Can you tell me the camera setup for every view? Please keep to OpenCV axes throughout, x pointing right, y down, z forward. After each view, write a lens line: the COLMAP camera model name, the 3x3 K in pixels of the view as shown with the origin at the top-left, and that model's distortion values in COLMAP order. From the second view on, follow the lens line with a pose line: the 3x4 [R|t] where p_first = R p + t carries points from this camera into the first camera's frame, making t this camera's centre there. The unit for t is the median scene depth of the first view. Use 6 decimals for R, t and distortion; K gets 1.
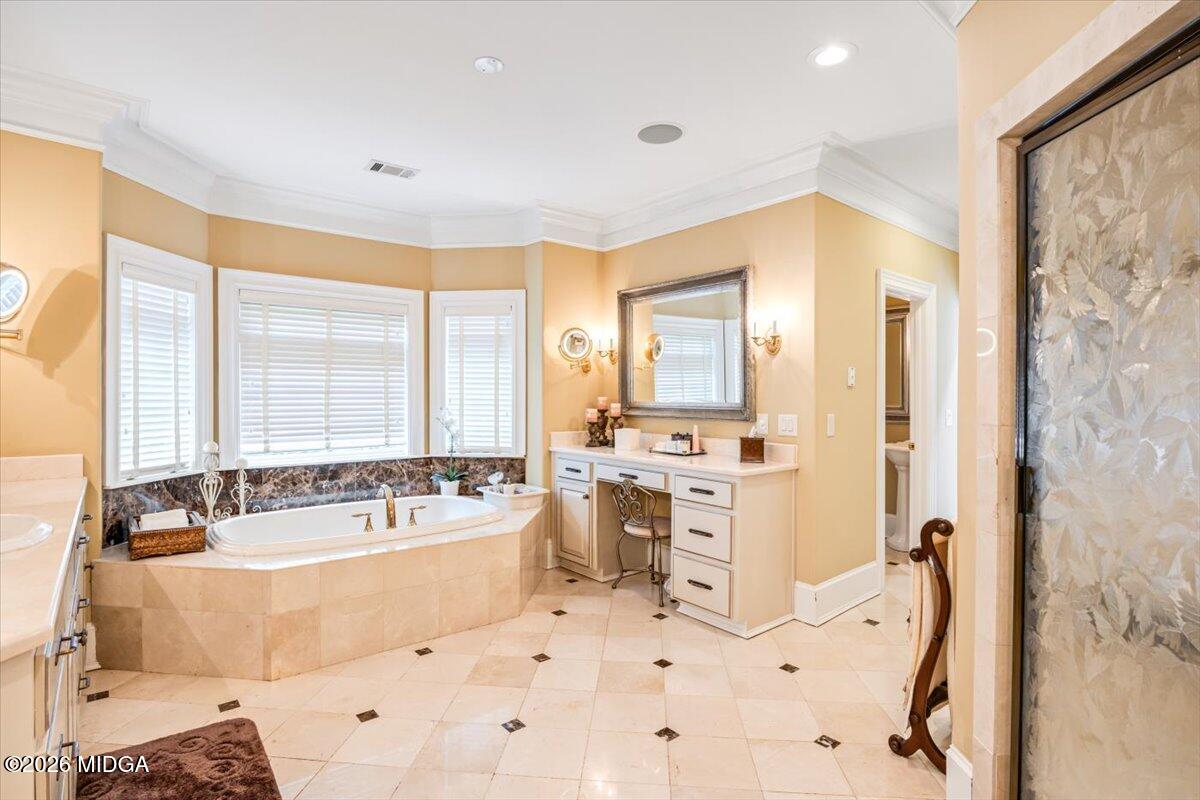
lens RADIAL K [[583.4, 0, 599.9], [0, 583.4, 398.5], [0, 0, 1]] dist [-0.000384, -0.000299]
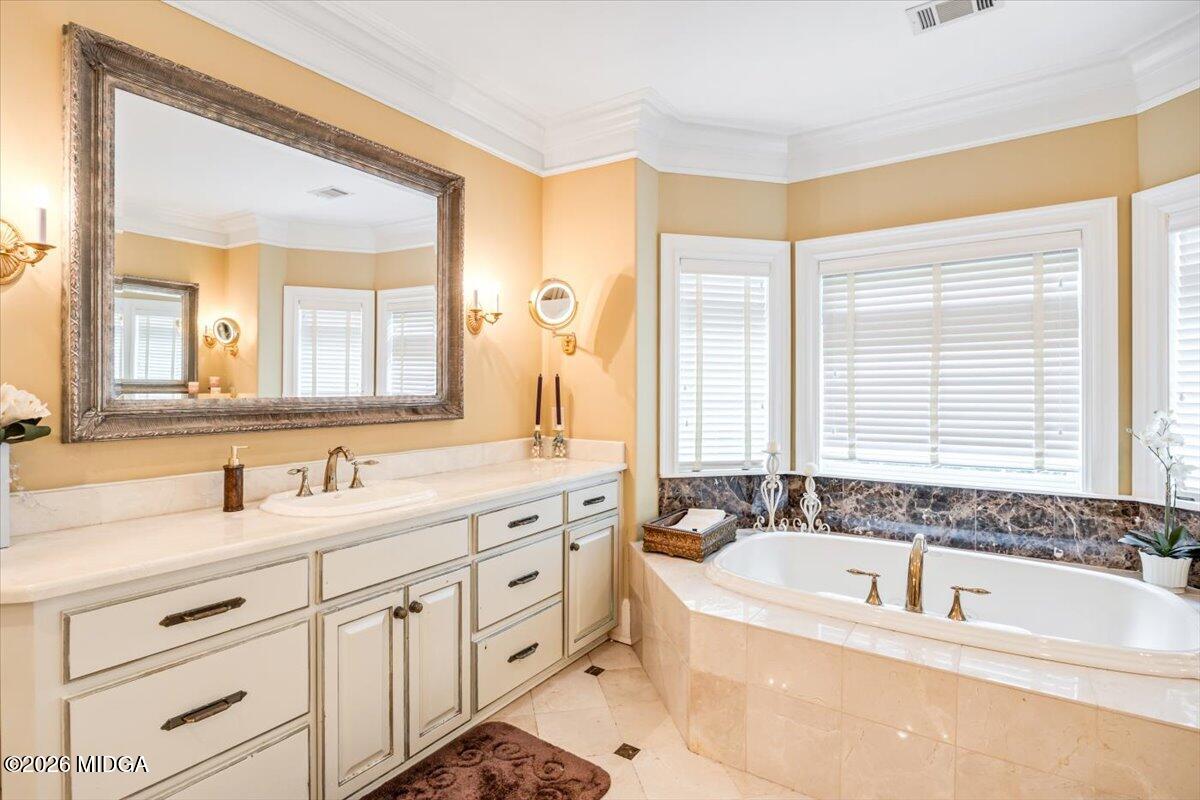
lens RADIAL K [[591.8, 0, 600.1], [0, 591.8, 396.1], [0, 0, 1]] dist [-0.013274, 0.001293]
pose [[0.277638, 0.006423, -0.960664, 0.110196], [-0.004447, 0.999976, 0.005401, 0.002789], [0.960675, 0.002773, 0.277660, 0.455160]]
